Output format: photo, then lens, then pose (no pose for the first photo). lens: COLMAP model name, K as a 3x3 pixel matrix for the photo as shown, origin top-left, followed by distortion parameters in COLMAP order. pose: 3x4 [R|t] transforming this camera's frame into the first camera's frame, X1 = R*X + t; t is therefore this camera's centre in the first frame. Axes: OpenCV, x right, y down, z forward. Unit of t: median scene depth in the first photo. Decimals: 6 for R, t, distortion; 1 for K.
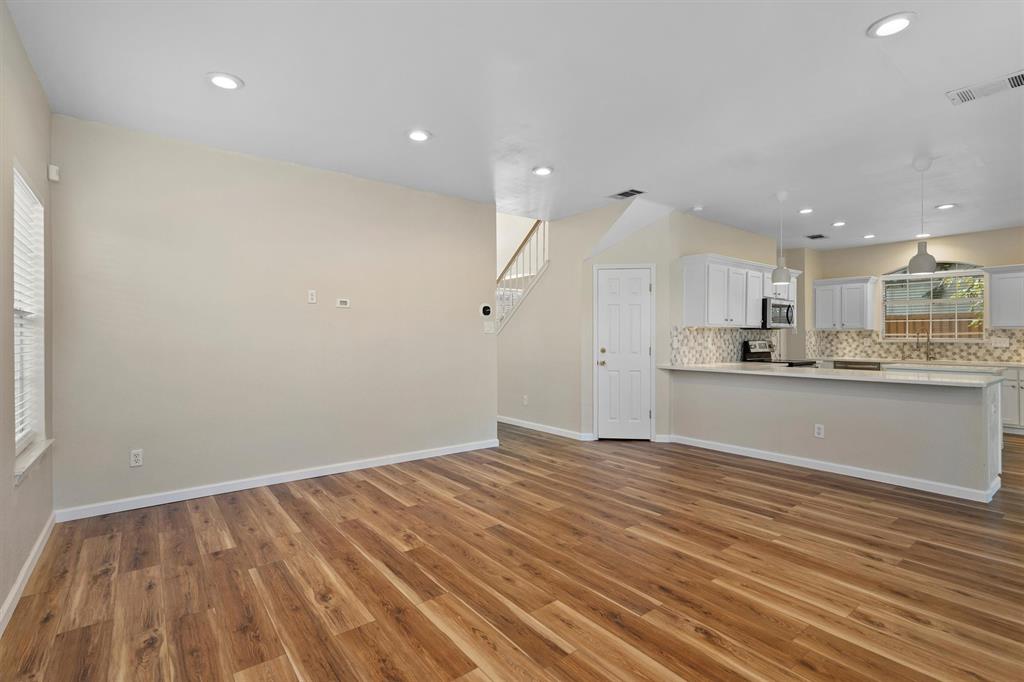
lens RADIAL K [[478.7, 0, 510.4], [0, 478.7, 336.3], [0, 0, 1]] dist [-0.001987, 0.000018]
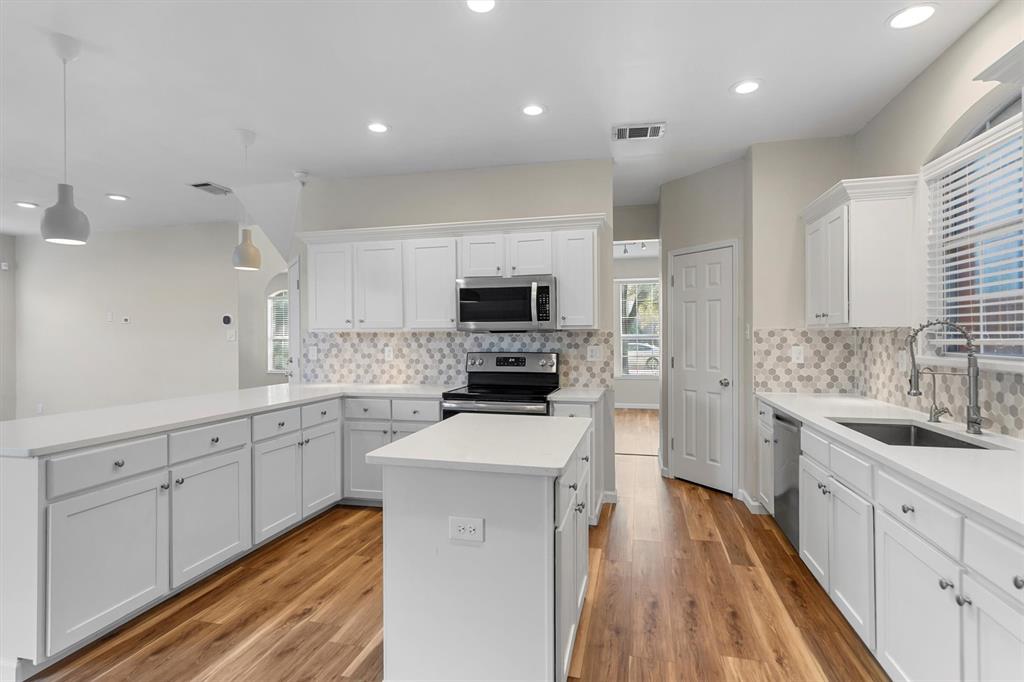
lens RADIAL K [[506.8, 0, 508.1], [0, 506.8, 339.2], [0, 0, 1]] dist [0.005184, -0.000730]
pose [[0.620158, 0.001098, -0.784477, 1.130689], [0.006672, 0.999955, 0.006675, -0.011958], [0.784449, -0.009374, 0.620123, 0.708930]]
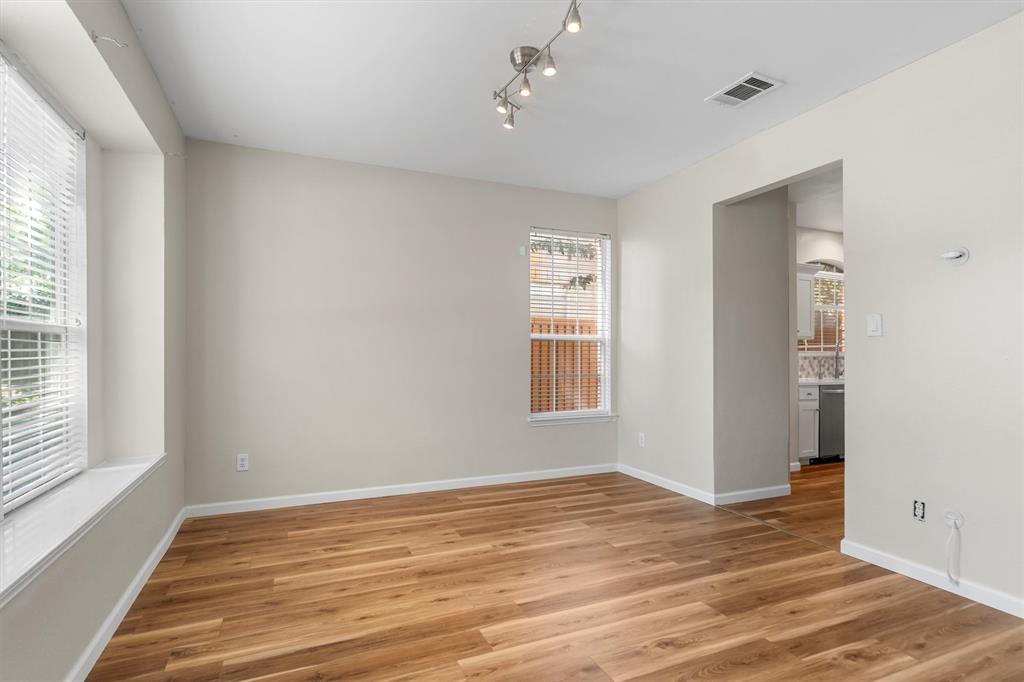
lens RADIAL K [[506.8, 0, 505.2], [0, 506.8, 349.6], [0, 0, 1]] dist [0.005184, -0.000730]
pose [[0.281316, 0.003617, 0.959608, -0.162743], [-0.006242, 0.999979, -0.001939, 0.007289], [-0.959595, -0.005444, 0.281332, 1.570318]]
